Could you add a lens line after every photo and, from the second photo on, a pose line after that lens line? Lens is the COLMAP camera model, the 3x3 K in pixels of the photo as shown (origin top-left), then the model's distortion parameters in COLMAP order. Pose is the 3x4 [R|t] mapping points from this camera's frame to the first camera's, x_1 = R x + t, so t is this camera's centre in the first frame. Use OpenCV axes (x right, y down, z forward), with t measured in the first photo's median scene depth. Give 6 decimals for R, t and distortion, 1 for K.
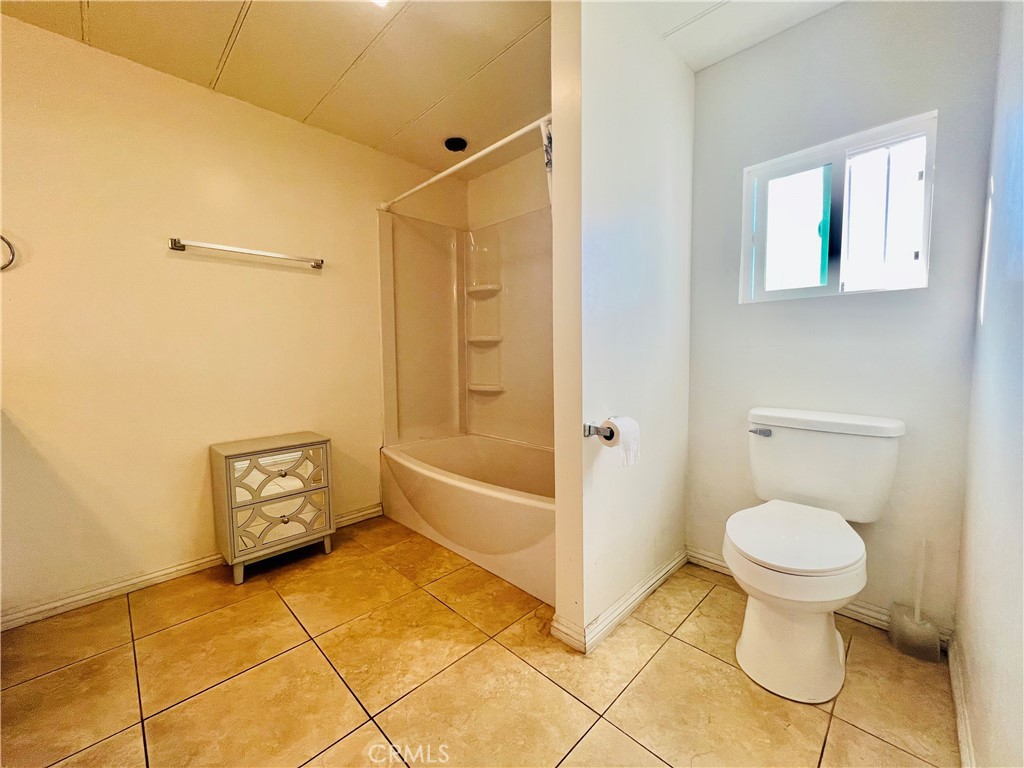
lens RADIAL K [[412.0, 0, 513.4], [0, 412.0, 379.1], [0, 0, 1]] dist [-0.004511, 0.001473]
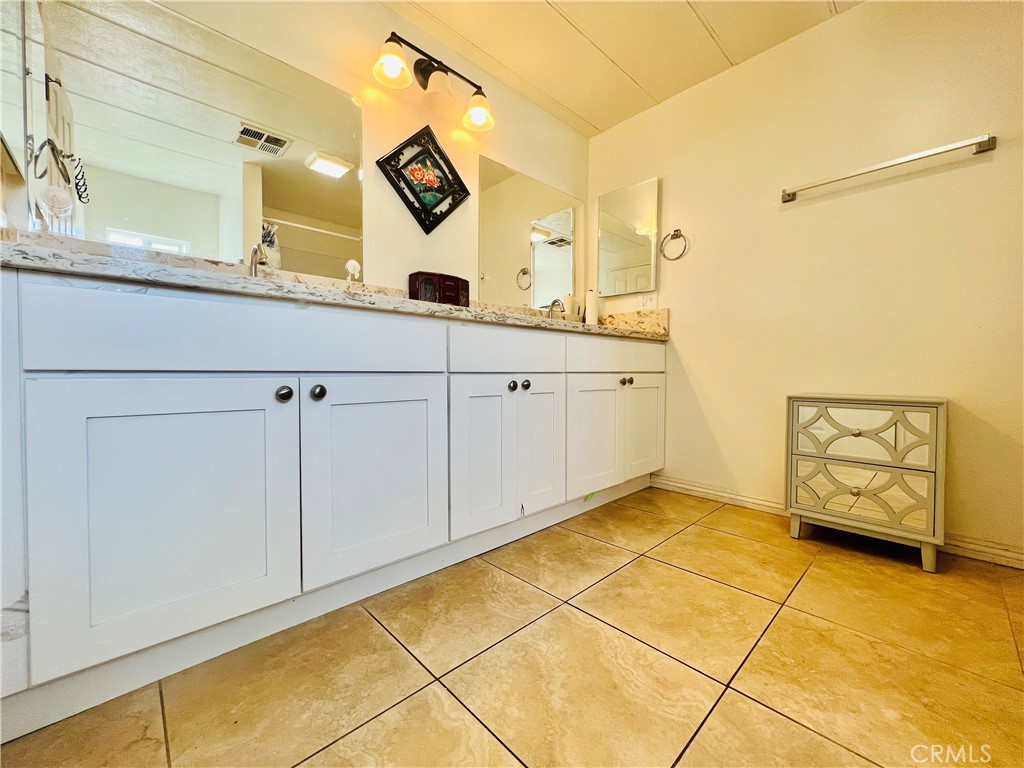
lens RADIAL K [[412.0, 0, 506.4], [0, 412.0, 379.2], [0, 0, 1]] dist [-0.004511, 0.001473]
pose [[-0.034934, 0.035582, -0.998756, 0.268276], [-0.071948, 0.996683, 0.038025, 0.149364], [0.996796, 0.073187, -0.032258, 0.347372]]
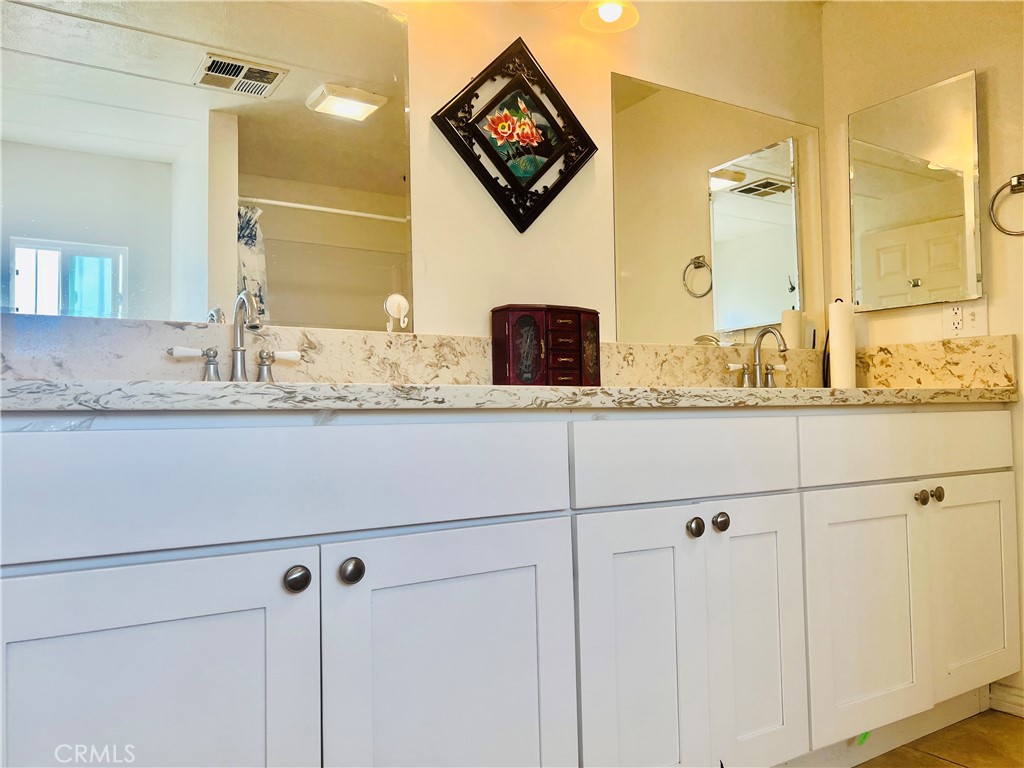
lens RADIAL K [[770.4, 0, 503.4], [0, 770.4, 387.8], [0, 0, 1]] dist [0.065337, -0.085151]
pose [[-0.227697, -0.016933, -0.973585, 0.273553], [-0.046236, 0.998909, -0.006560, 0.064006], [0.972634, 0.043521, -0.228232, 0.318189]]
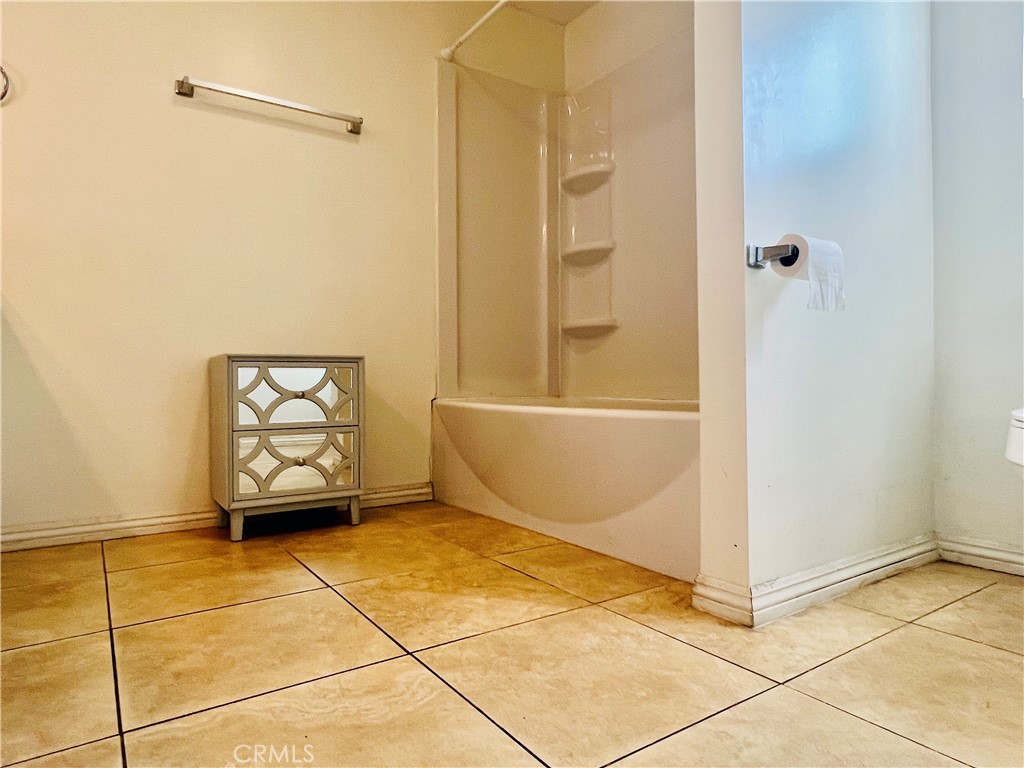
lens RADIAL K [[628.0, 0, 508.9], [0, 628.0, 381.5], [0, 0, 1]] dist [-0.006186, 0.002397]
pose [[0.981043, 0.004155, -0.193746, 0.002190], [-0.016895, 0.997797, -0.064147, 0.280389], [0.193052, 0.066205, 0.978952, 0.011356]]
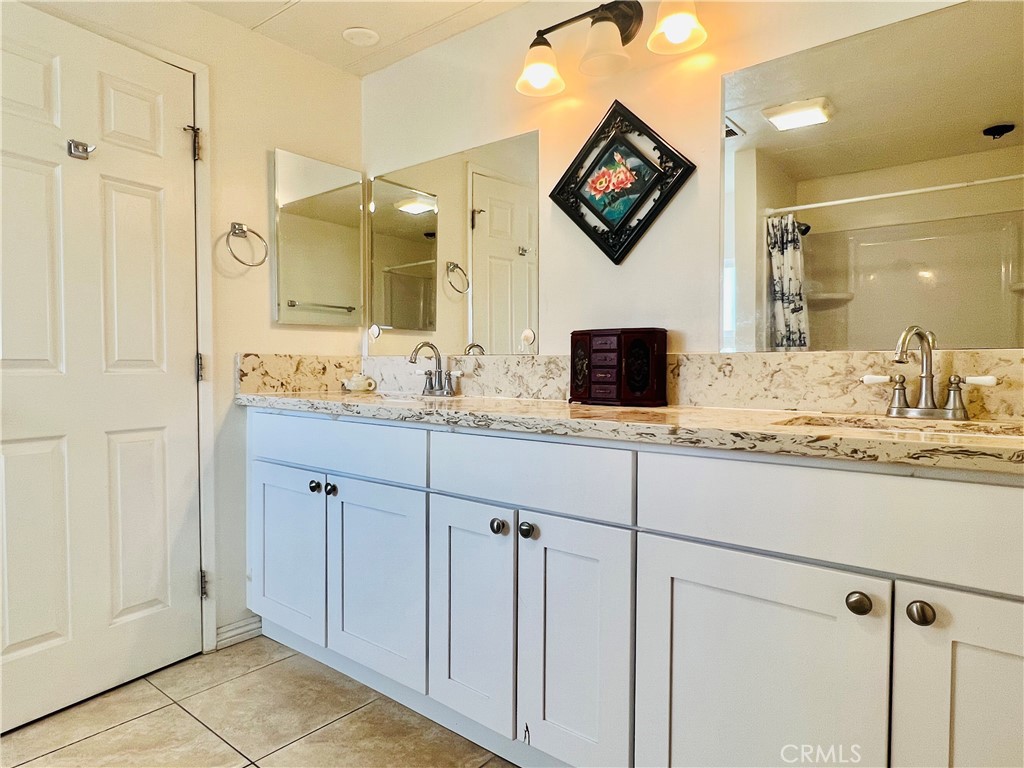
lens RADIAL K [[628.0, 0, 521.5], [0, 628.0, 376.9], [0, 0, 1]] dist [-0.006186, 0.002397]
pose [[-0.994932, 0.015888, -0.099283, -0.505889], [0.006539, 0.995571, 0.093784, -0.073460], [0.100333, 0.092660, -0.990630, 1.119273]]
